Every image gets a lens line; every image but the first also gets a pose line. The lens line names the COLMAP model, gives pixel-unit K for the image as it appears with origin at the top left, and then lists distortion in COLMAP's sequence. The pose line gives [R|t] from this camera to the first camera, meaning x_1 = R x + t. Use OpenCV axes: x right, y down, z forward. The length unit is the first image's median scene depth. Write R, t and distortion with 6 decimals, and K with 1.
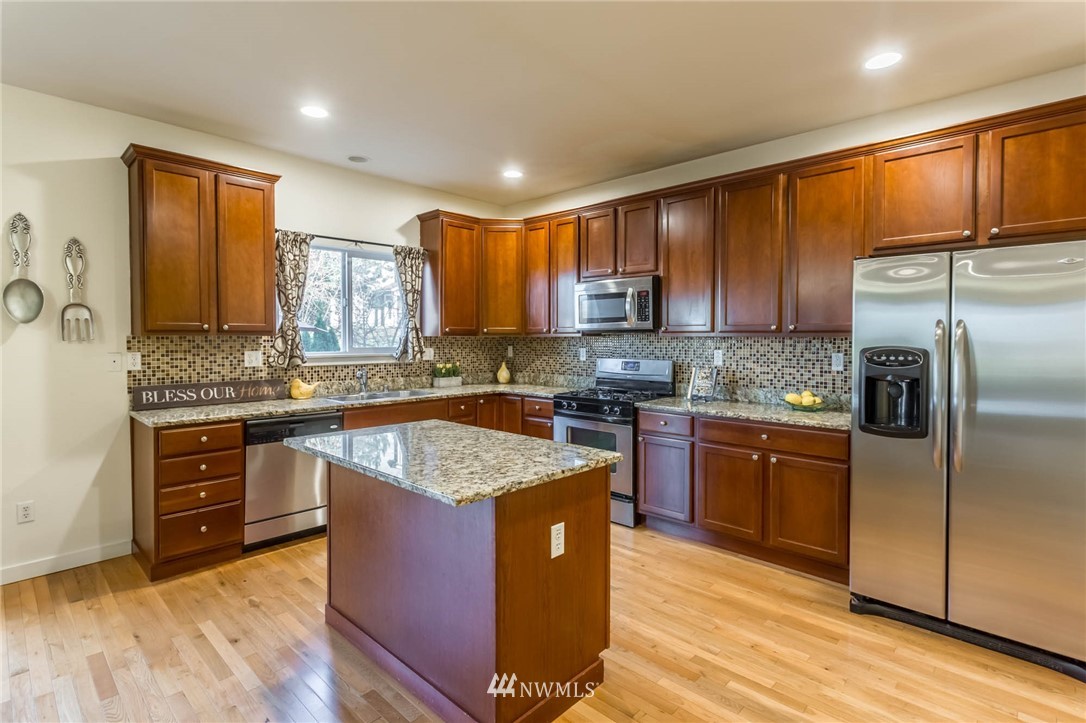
lens RADIAL K [[529.3, 0, 546.8], [0, 529.3, 345.9], [0, 0, 1]] dist [0.002656, 0.000976]
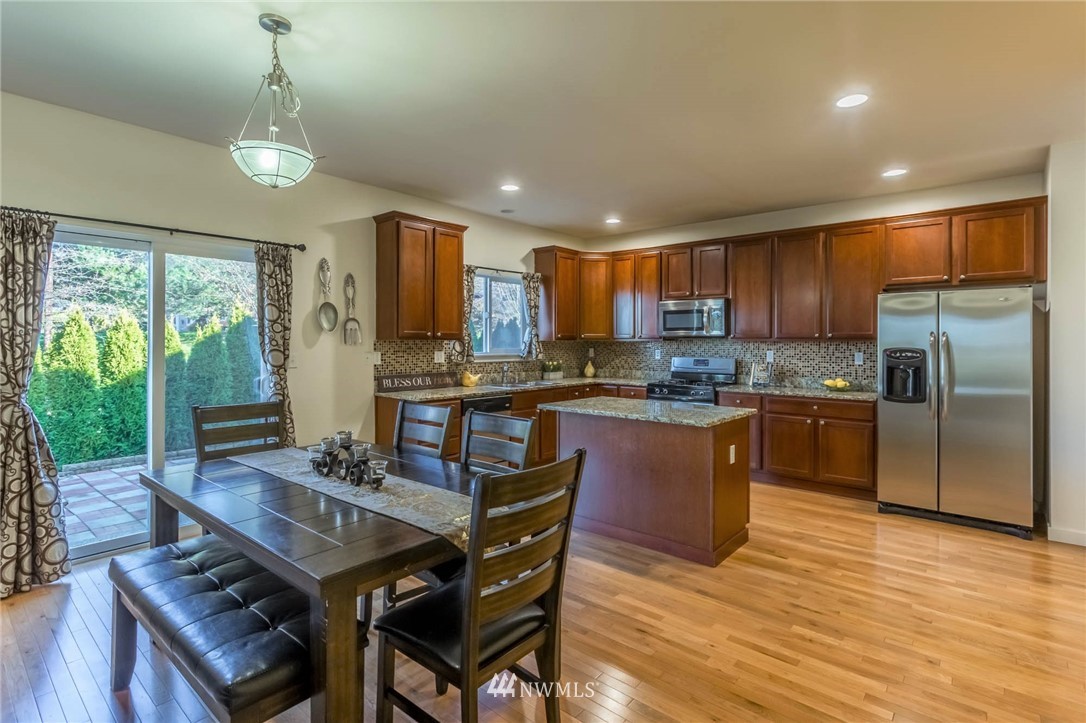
lens RADIAL K [[520.1, 0, 543.1], [0, 520.1, 340.9], [0, 0, 1]] dist [-0.004260, 0.005241]
pose [[0.999249, 0.001250, 0.038717, -0.357808], [-0.000599, 0.999858, -0.016817, 0.005401], [-0.038733, 0.016781, 0.999109, -0.384477]]
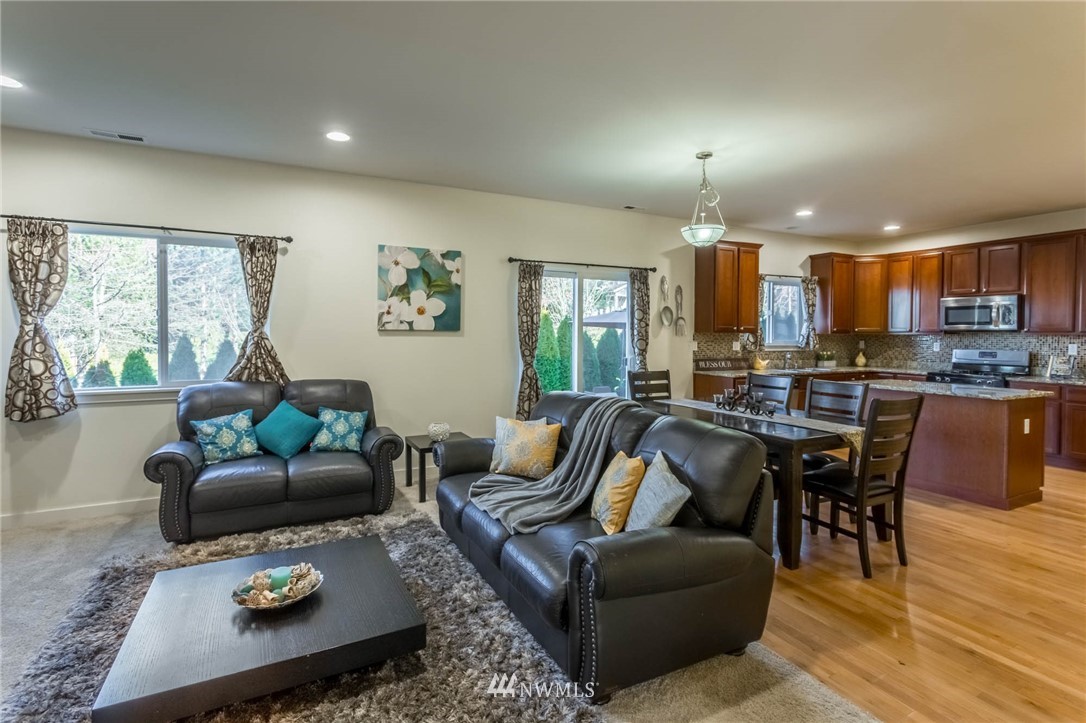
lens RADIAL K [[520.1, 0, 543.1], [0, 520.1, 340.9], [0, 0, 1]] dist [-0.004260, 0.005241]
pose [[0.937939, 0.009918, -0.346658, -0.591621], [-0.010718, 0.999942, -0.000392, 0.015796], [0.346634, 0.004084, 0.937991, -0.921055]]
